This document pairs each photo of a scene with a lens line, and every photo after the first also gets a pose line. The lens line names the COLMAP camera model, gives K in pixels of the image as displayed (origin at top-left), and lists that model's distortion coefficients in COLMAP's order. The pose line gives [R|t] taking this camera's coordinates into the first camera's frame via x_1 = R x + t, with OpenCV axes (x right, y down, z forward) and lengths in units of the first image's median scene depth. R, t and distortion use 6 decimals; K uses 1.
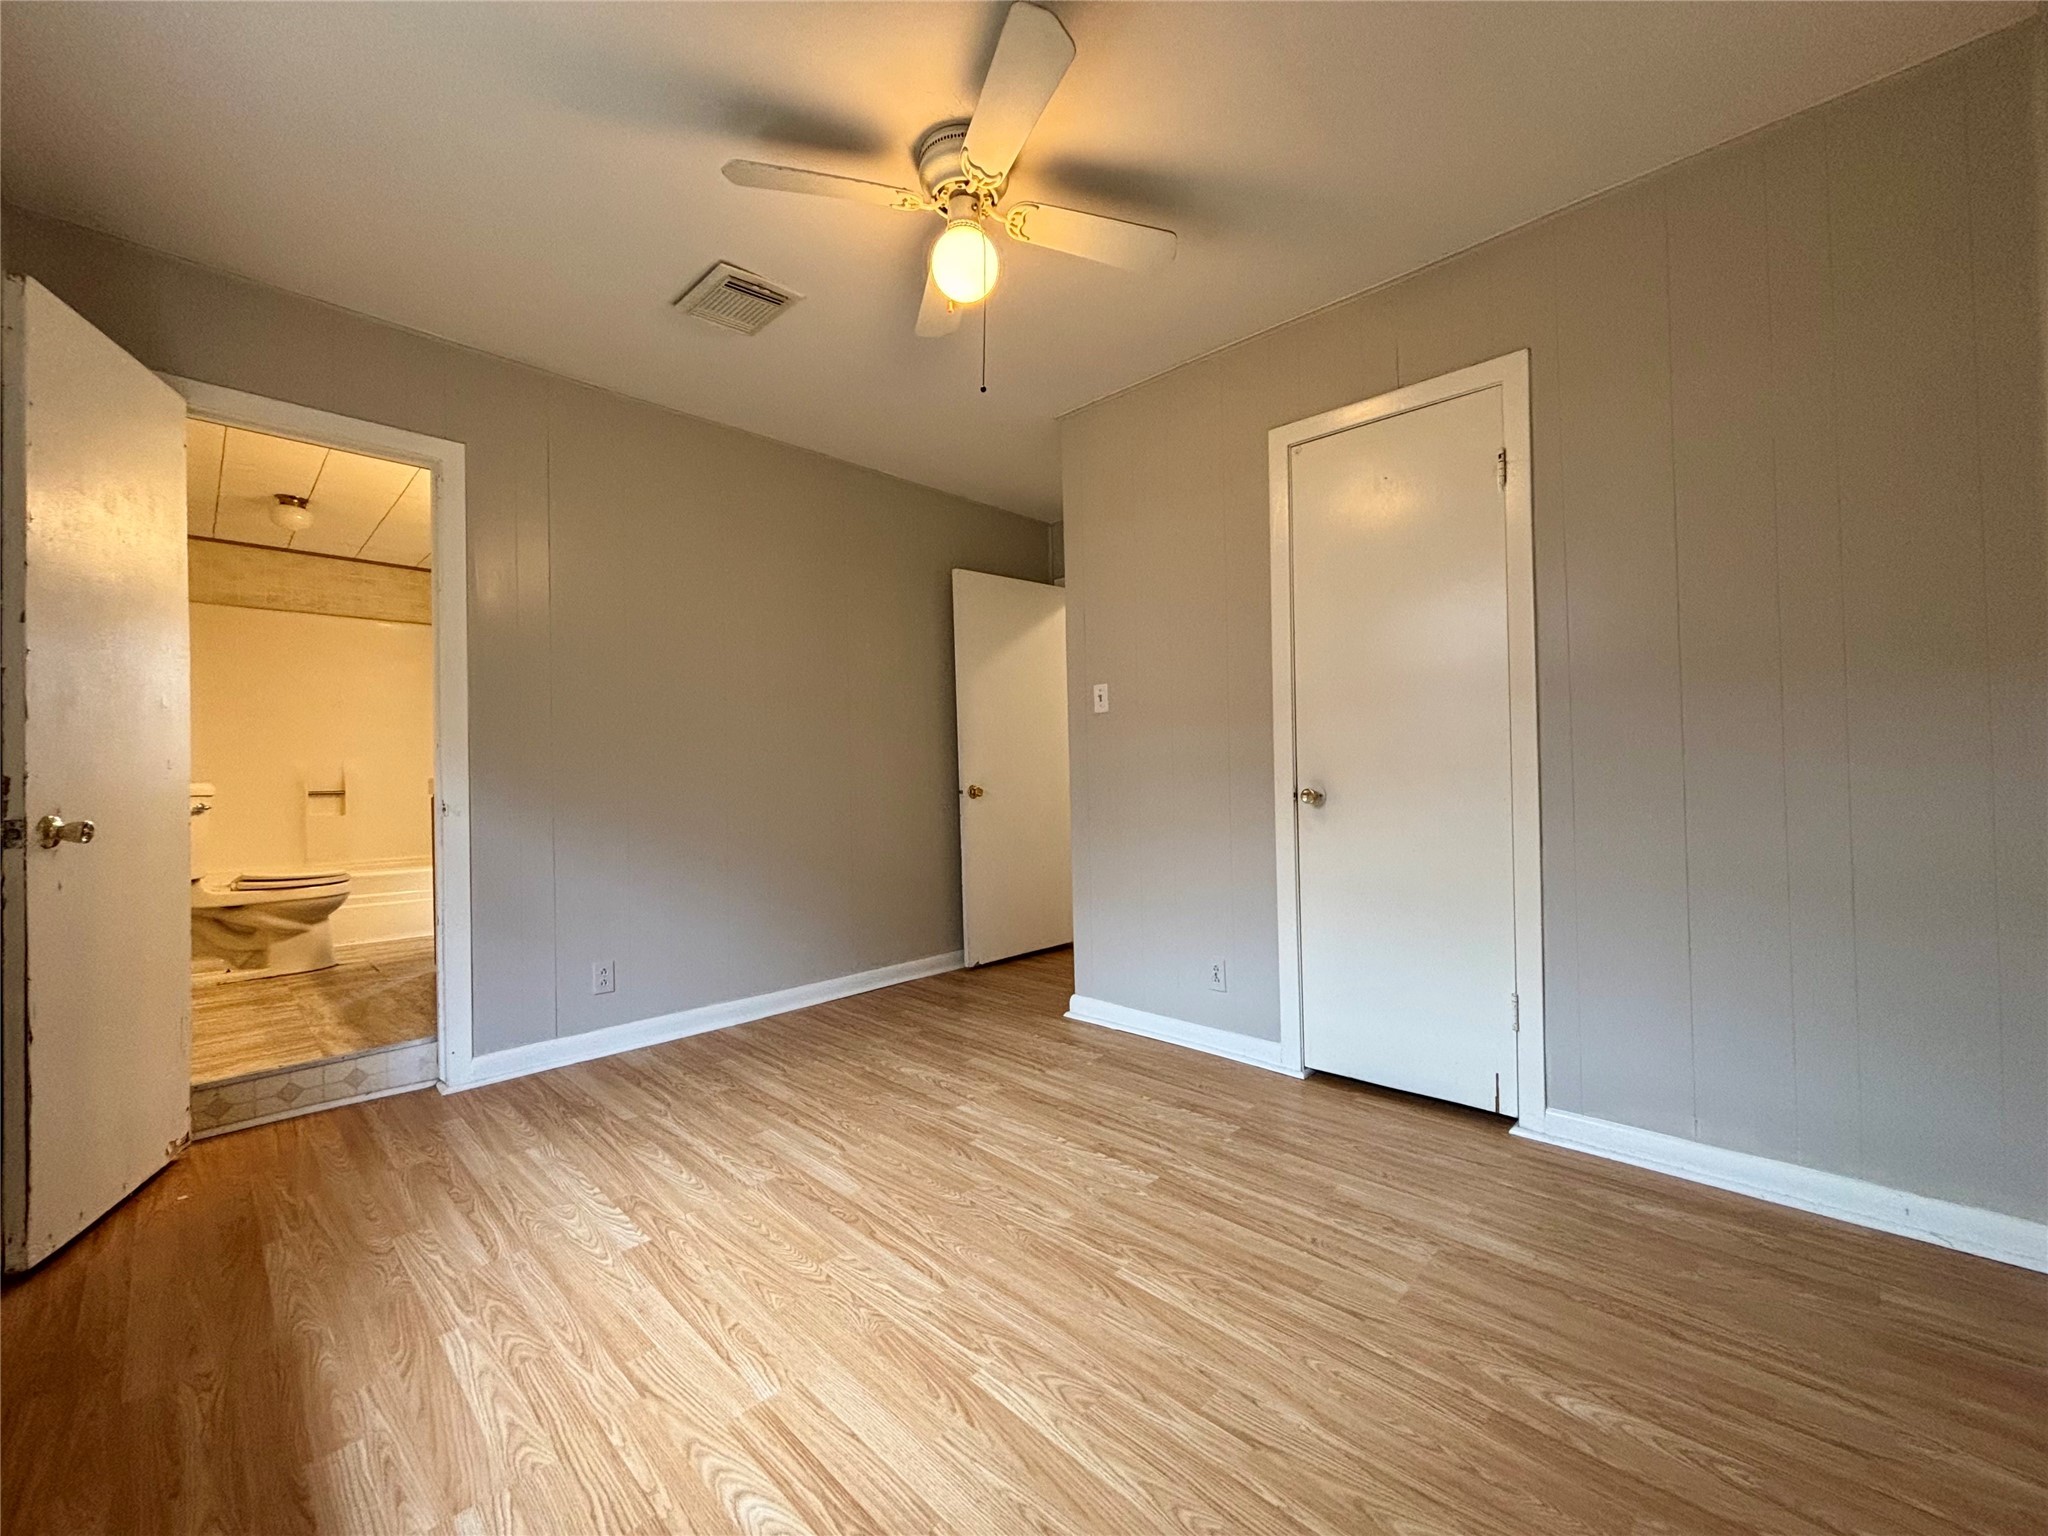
lens RADIAL K [[824.5, 0, 1030.3], [0, 824.5, 755.2], [0, 0, 1]] dist [0.003960, 0.000090]
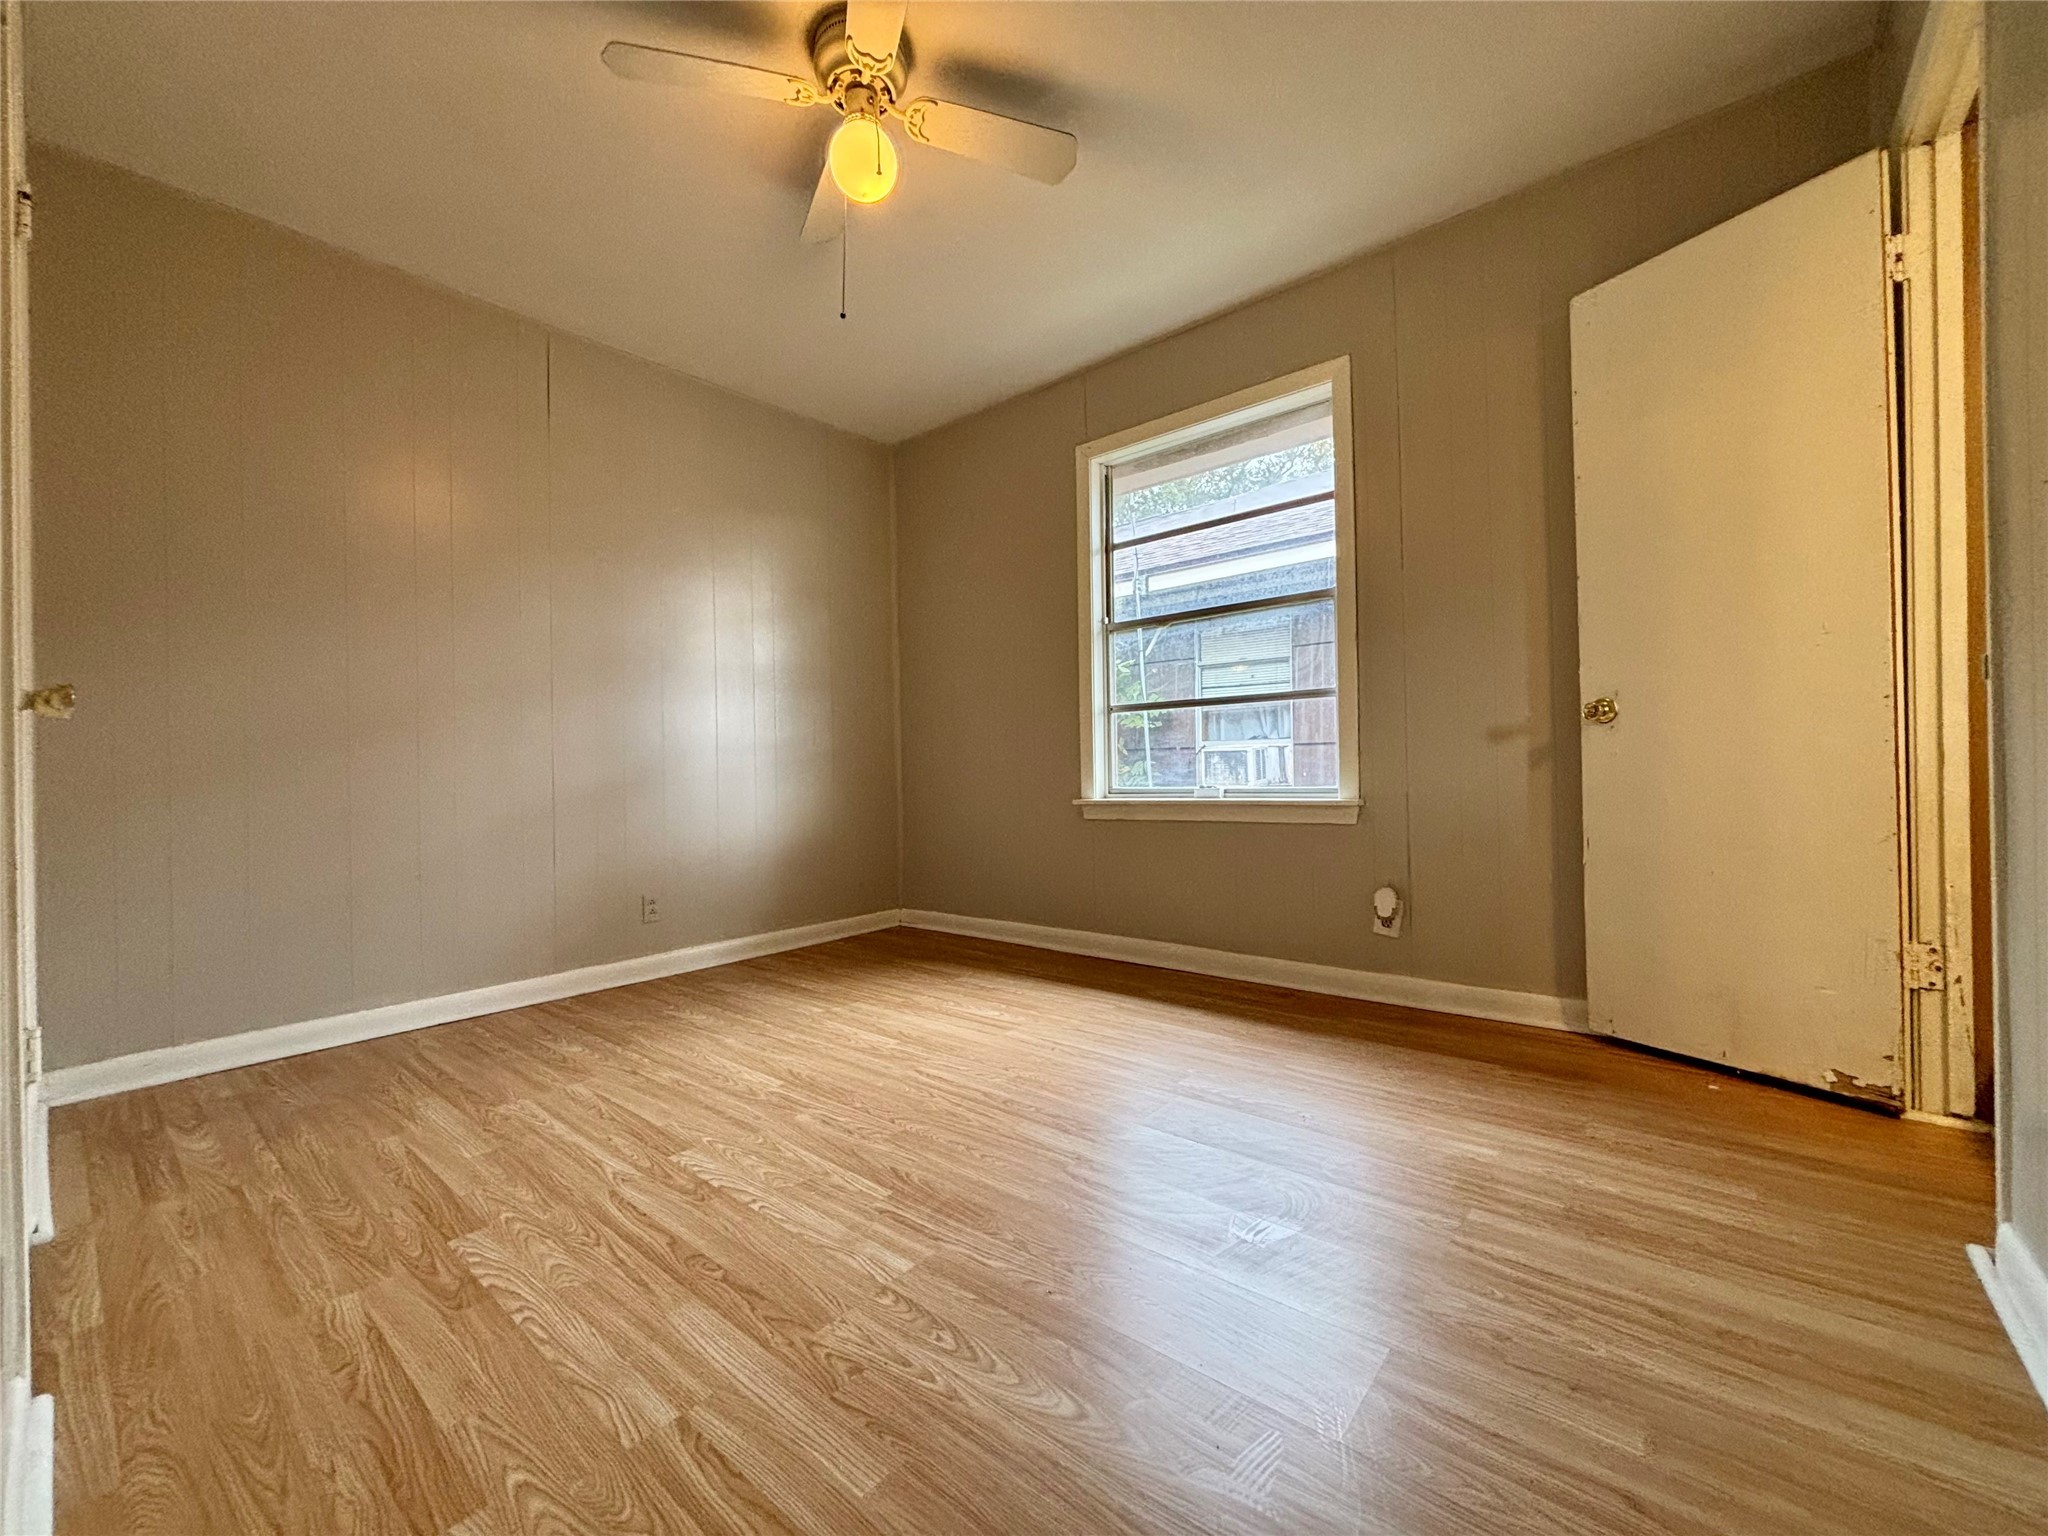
lens RADIAL K [[824.5, 0, 1029.9], [0, 824.5, 773.1], [0, 0, 1]] dist [0.003960, 0.000090]
pose [[-0.996833, 0.039161, -0.069213, -0.158503], [0.040156, 0.999108, -0.013047, 0.134915], [0.068641, -0.015785, -0.997517, 1.756337]]
